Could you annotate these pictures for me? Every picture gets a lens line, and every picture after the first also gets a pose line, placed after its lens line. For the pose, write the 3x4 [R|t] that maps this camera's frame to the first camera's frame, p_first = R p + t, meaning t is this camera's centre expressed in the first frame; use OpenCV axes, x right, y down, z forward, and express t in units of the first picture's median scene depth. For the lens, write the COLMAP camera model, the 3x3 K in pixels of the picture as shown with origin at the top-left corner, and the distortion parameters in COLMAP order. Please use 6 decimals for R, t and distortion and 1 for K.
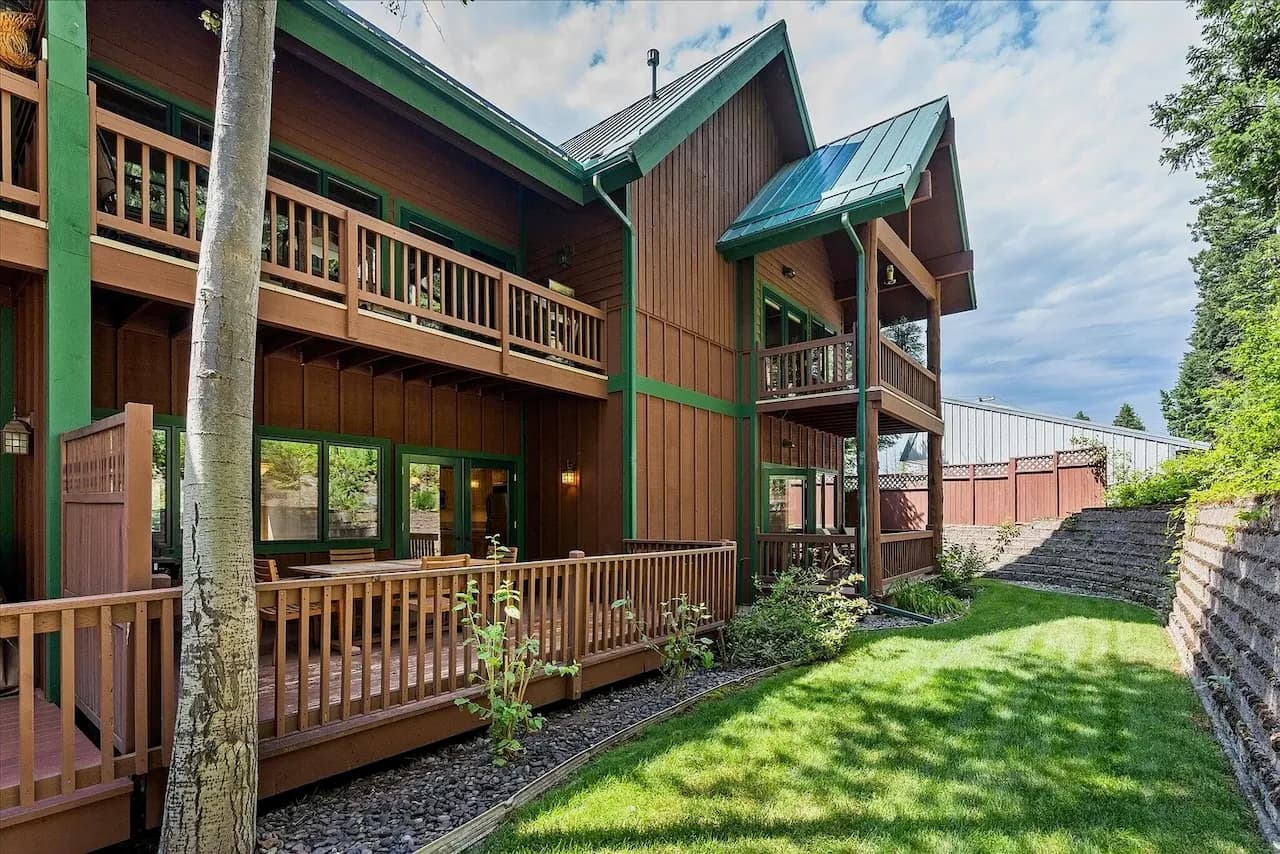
lens RADIAL K [[576.4, 0, 640.5], [0, 576.4, 433.0], [0, 0, 1]] dist [0.000848, 0.000047]
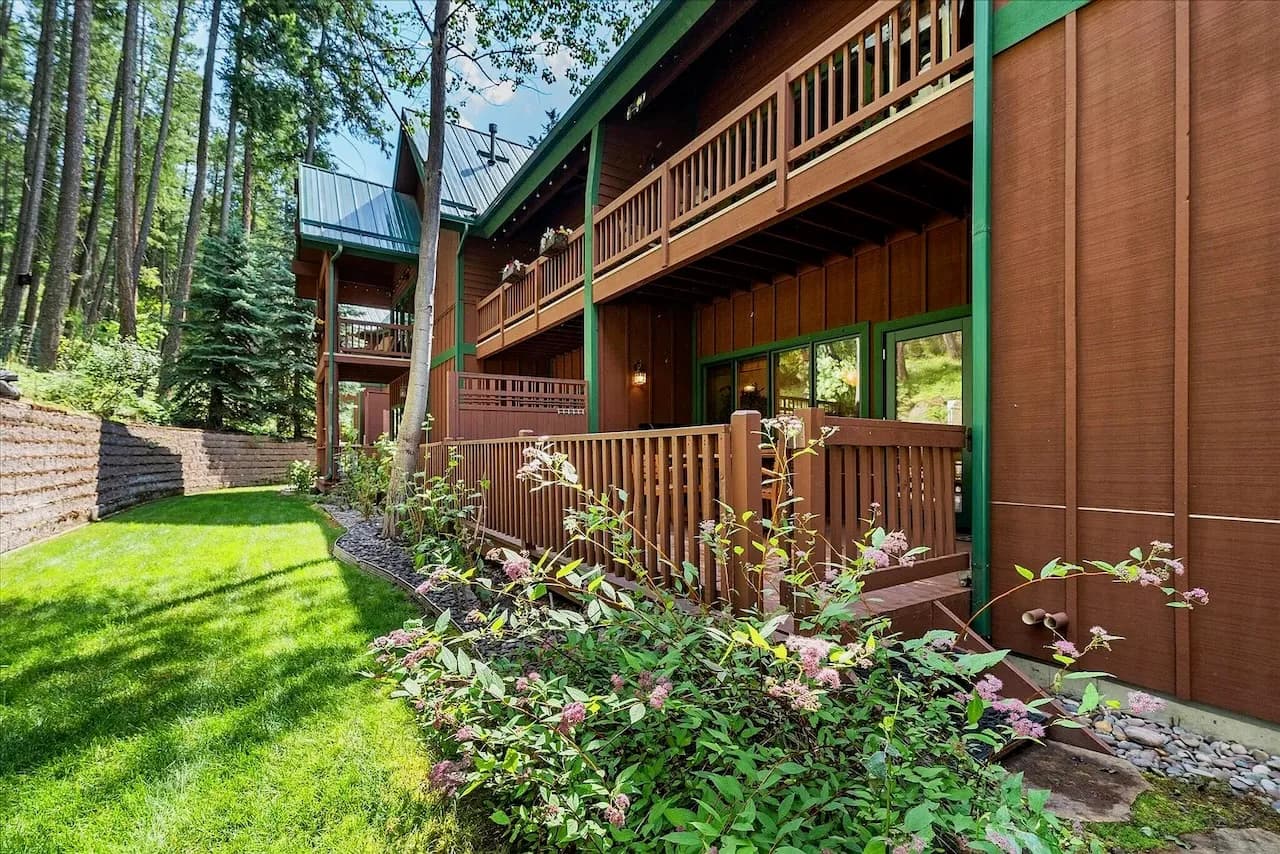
lens RADIAL K [[562.6, 0, 642.7], [0, 562.6, 420.3], [0, 0, 1]] dist [0.000393, -0.000132]
pose [[-0.327191, -0.068339, -0.942484, 0.701255], [0.141964, 0.982507, -0.120525, 0.324383], [0.934233, -0.173234, -0.311766, 1.454591]]
